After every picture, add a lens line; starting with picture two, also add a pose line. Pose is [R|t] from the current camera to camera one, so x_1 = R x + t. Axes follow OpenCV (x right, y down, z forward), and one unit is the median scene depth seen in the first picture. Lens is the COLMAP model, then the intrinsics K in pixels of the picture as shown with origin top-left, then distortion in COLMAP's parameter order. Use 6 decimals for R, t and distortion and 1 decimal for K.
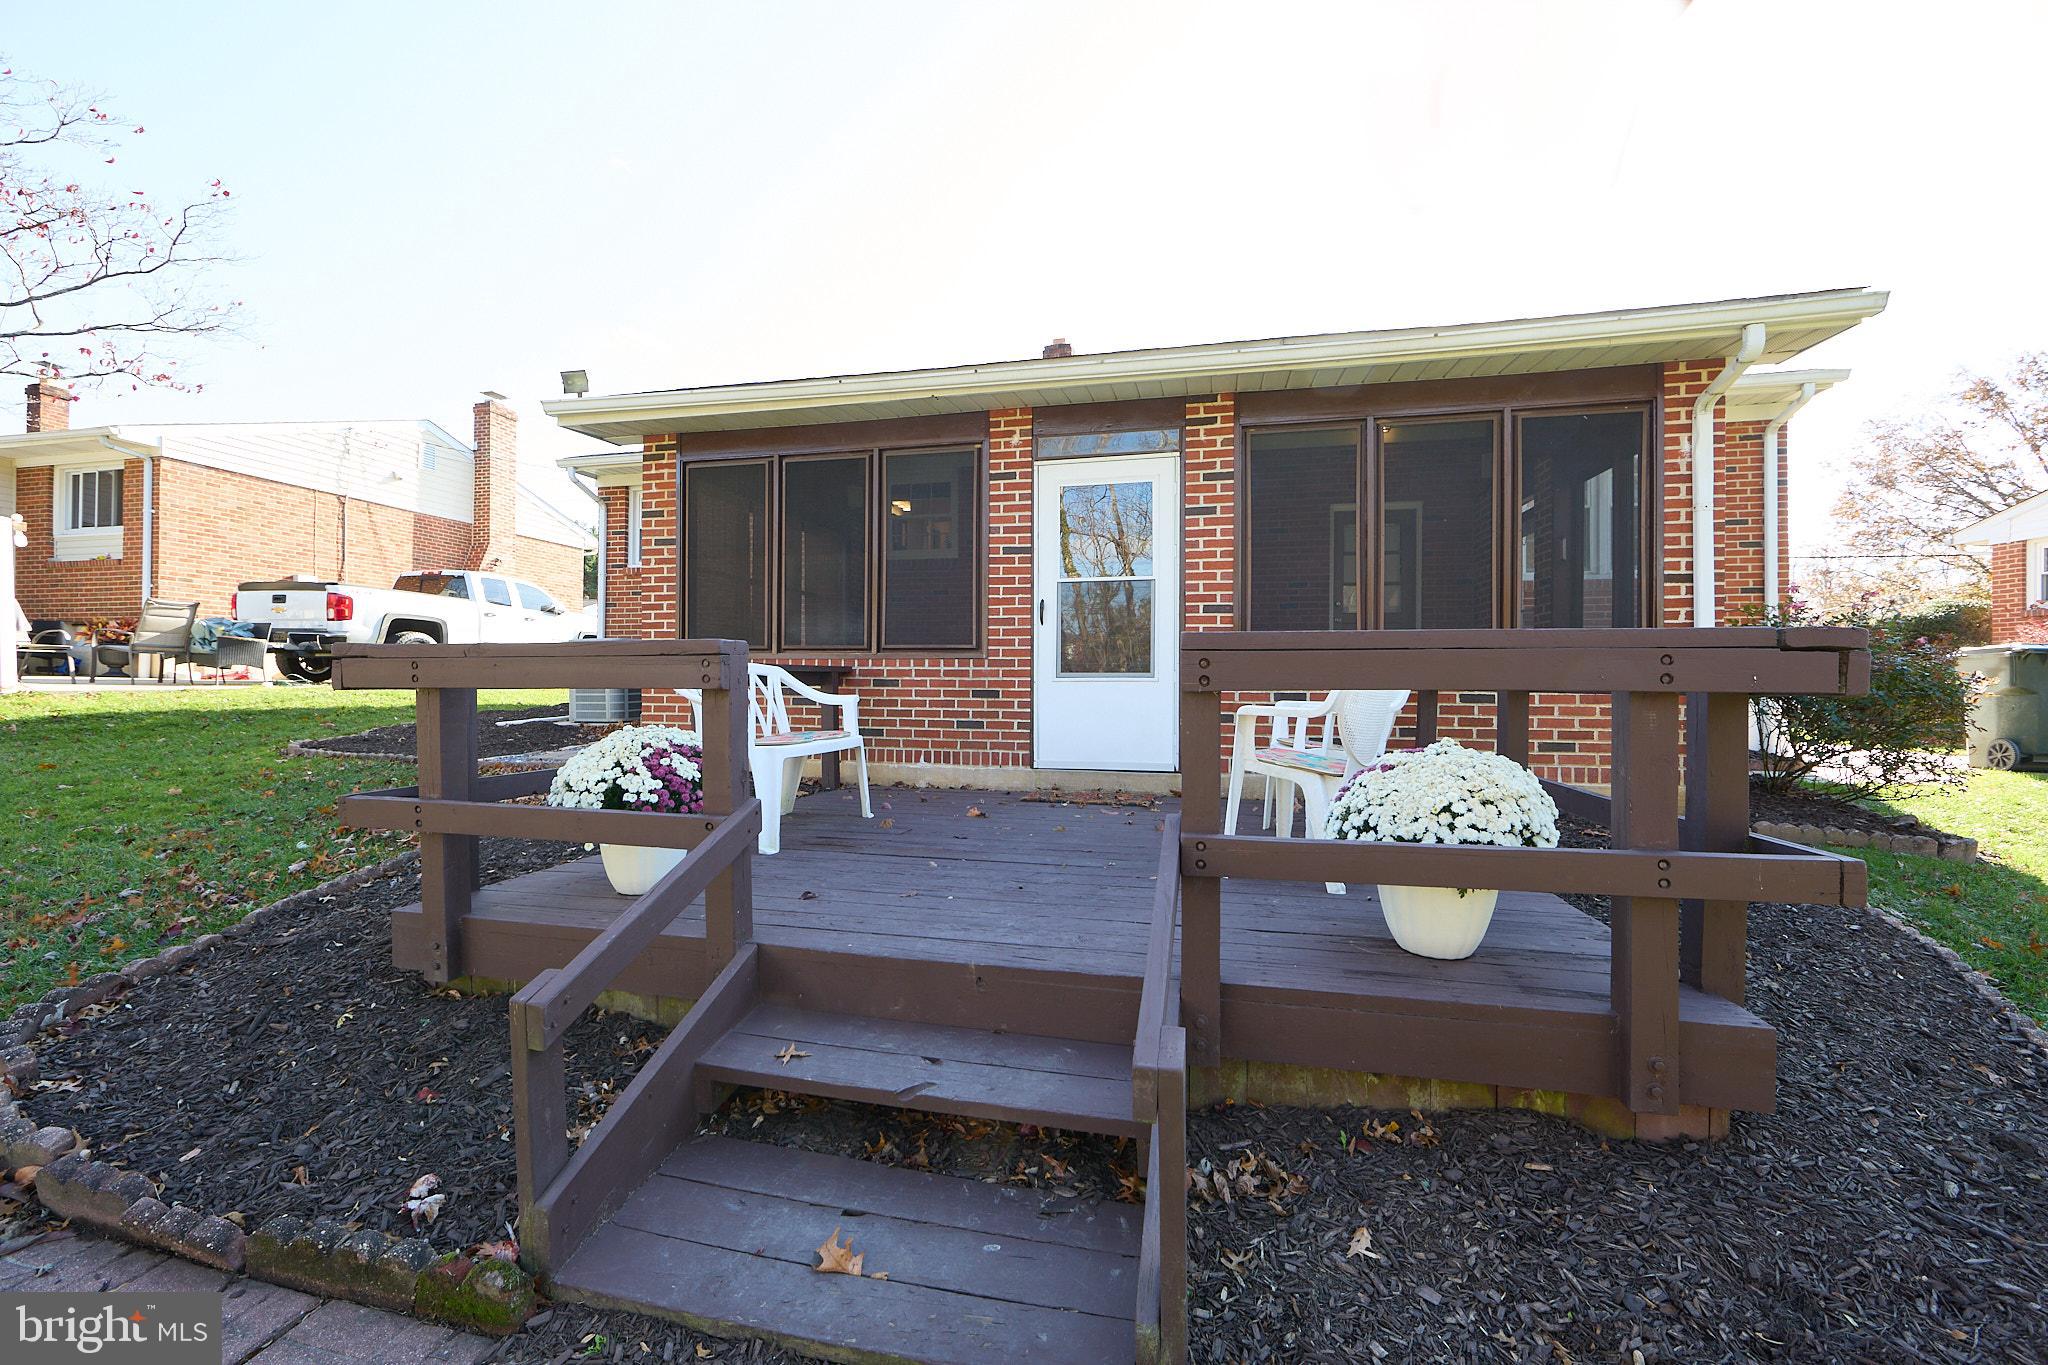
lens RADIAL K [[806.1, 0, 1025.2], [0, 806.1, 677.0], [0, 0, 1]] dist [-0.006934, 0.001764]
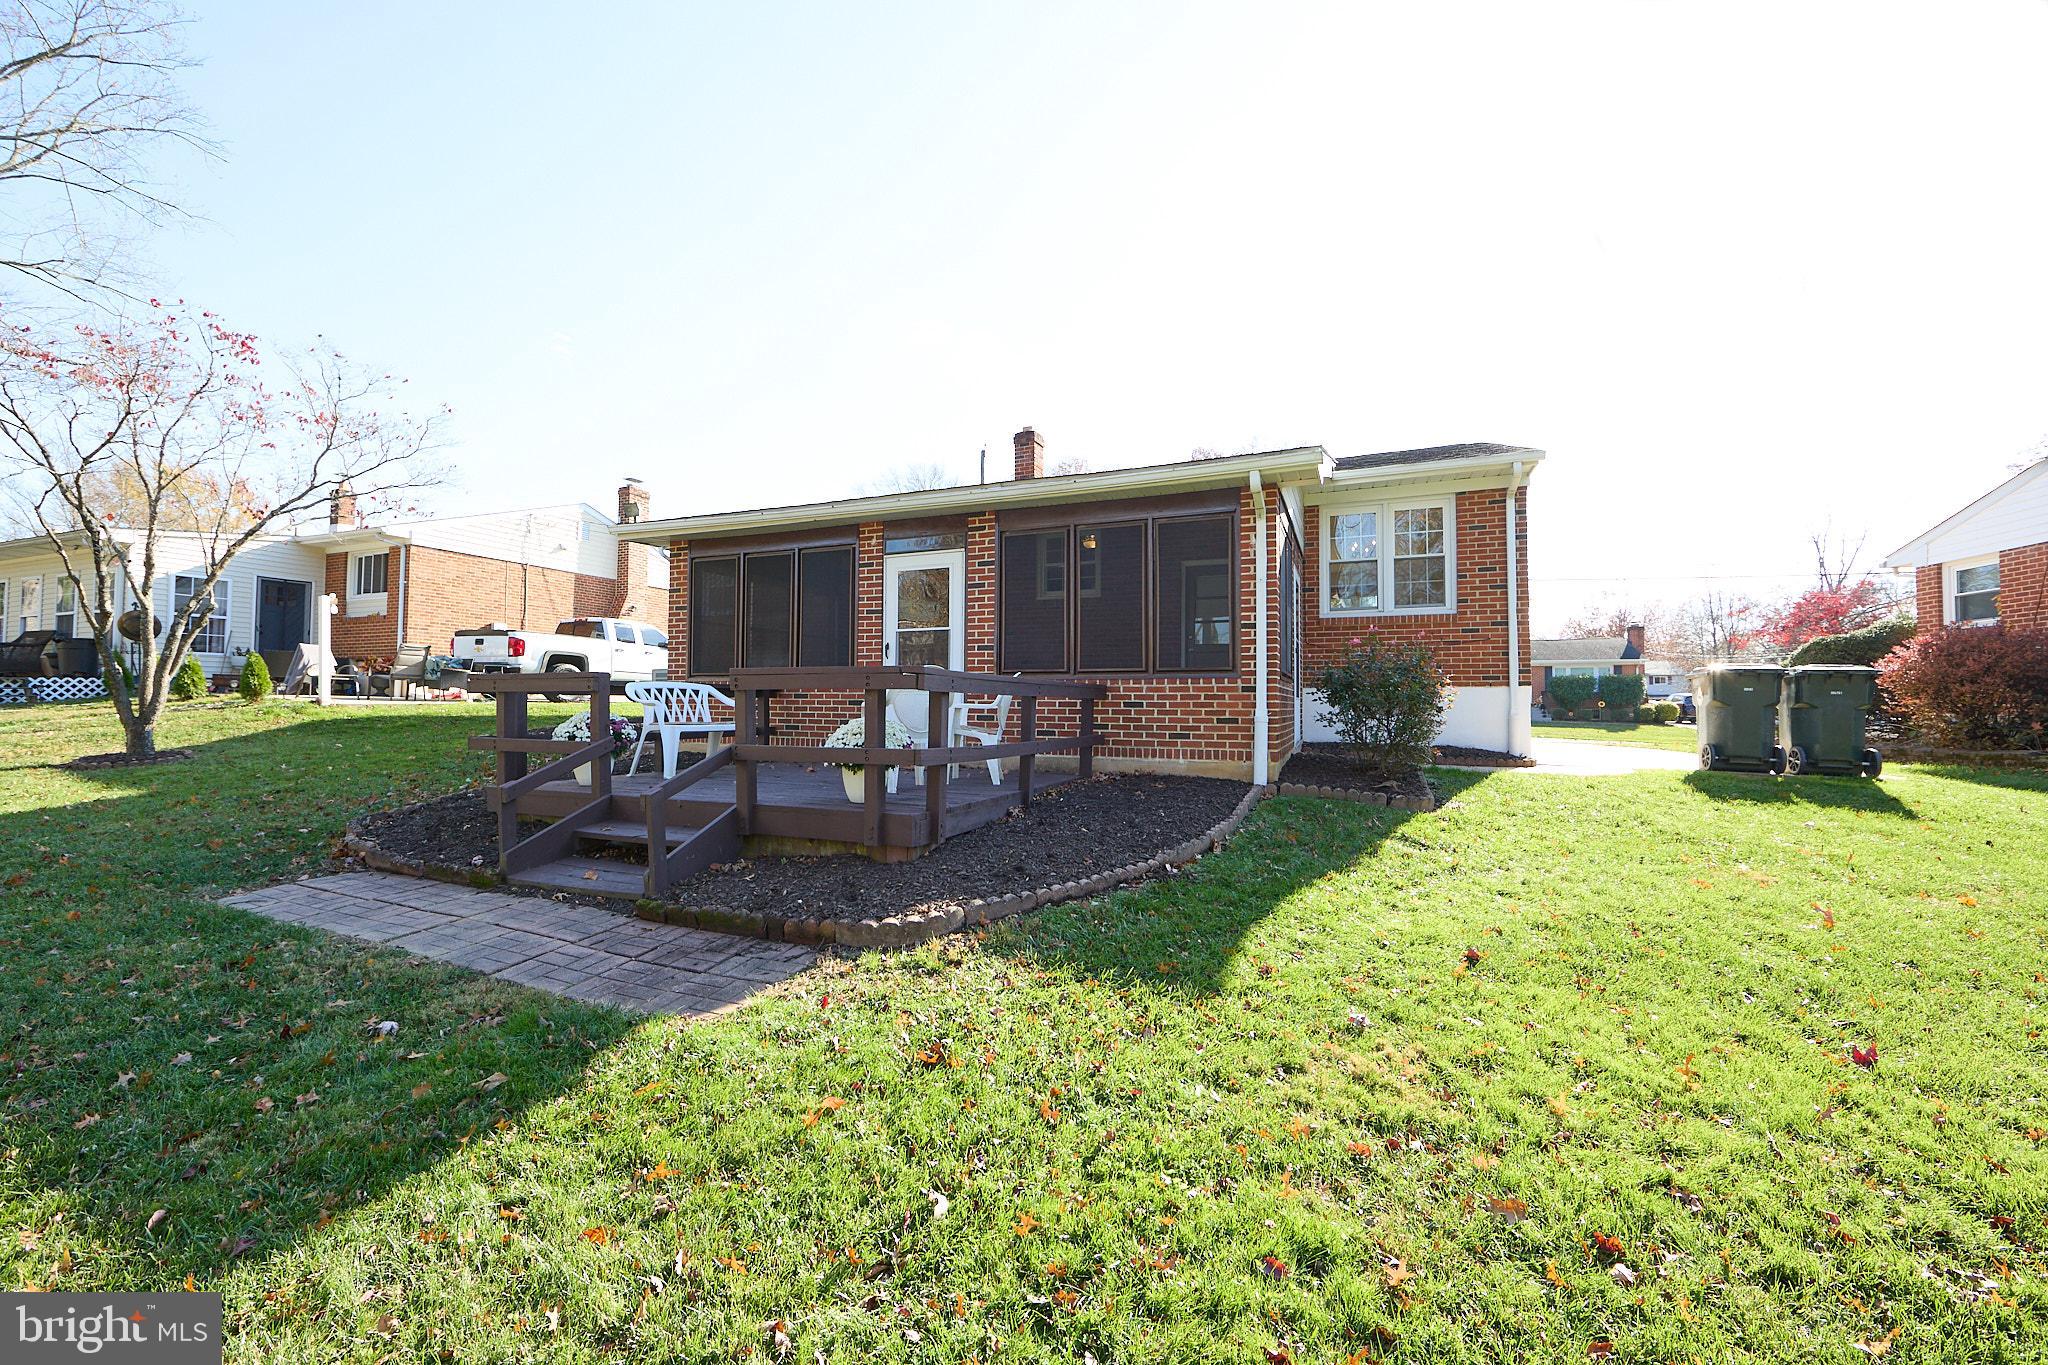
lens RADIAL K [[806.1, 0, 1023.9], [0, 806.1, 675.6], [0, 0, 1]] dist [-0.006934, 0.001764]
pose [[0.985682, -0.005560, -0.168525, 0.288590], [0.000137, 0.999482, -0.032176, 0.010132], [0.168616, 0.031692, 0.985172, -0.265459]]
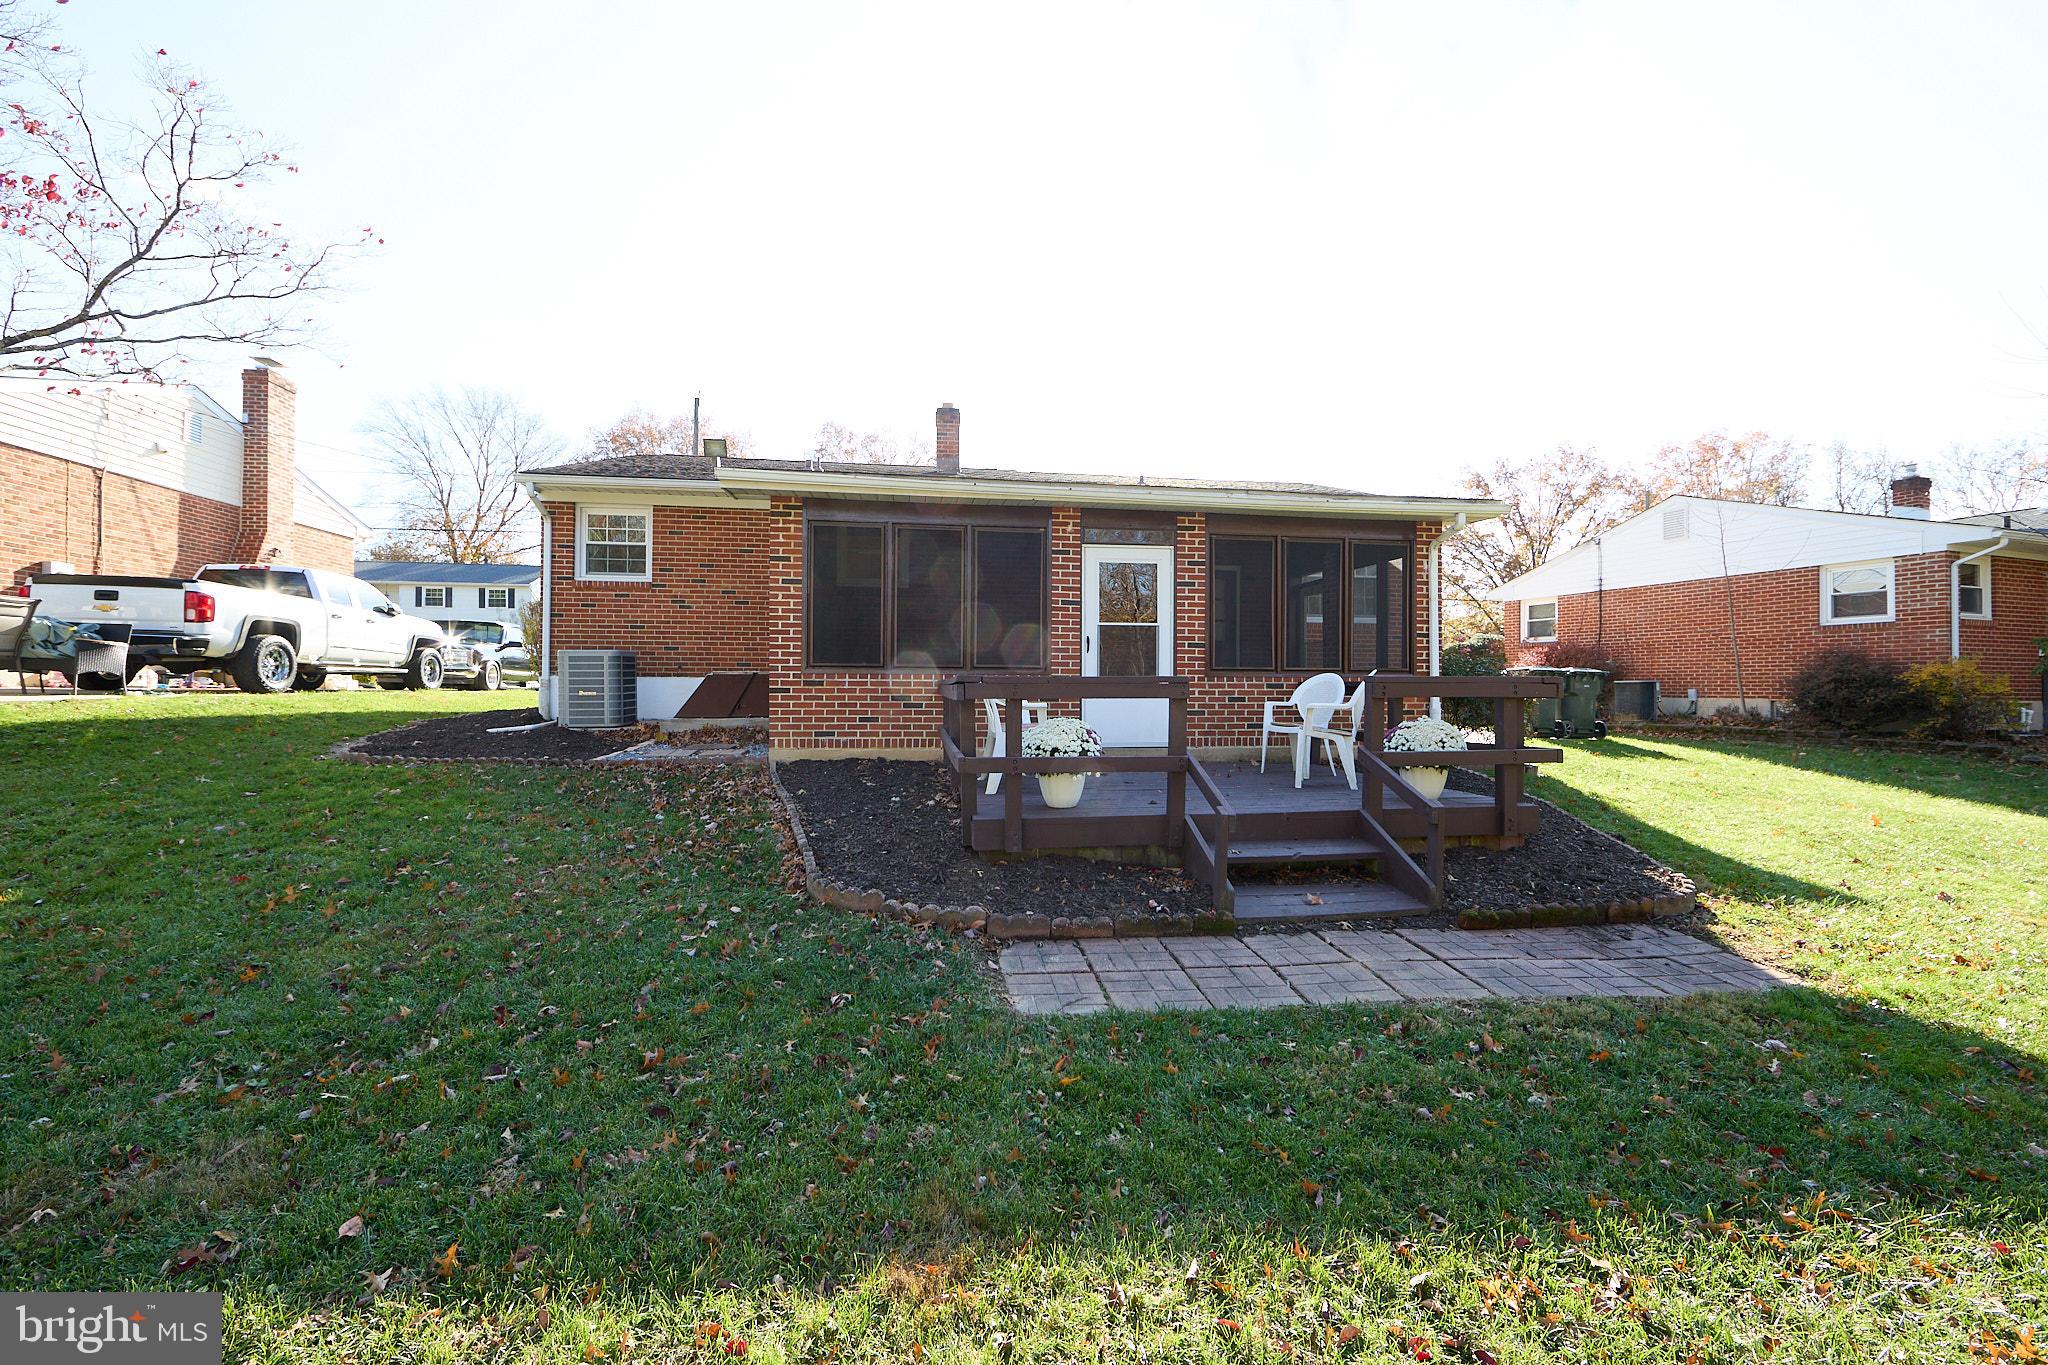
lens RADIAL K [[806.1, 0, 1029.0], [0, 806.1, 676.3], [0, 0, 1]] dist [-0.006934, 0.001764]
pose [[0.931348, 0.003679, 0.364112, -0.331124], [-0.001970, 0.999985, -0.005064, -0.006846], [-0.364125, 0.003999, 0.931341, -0.191569]]
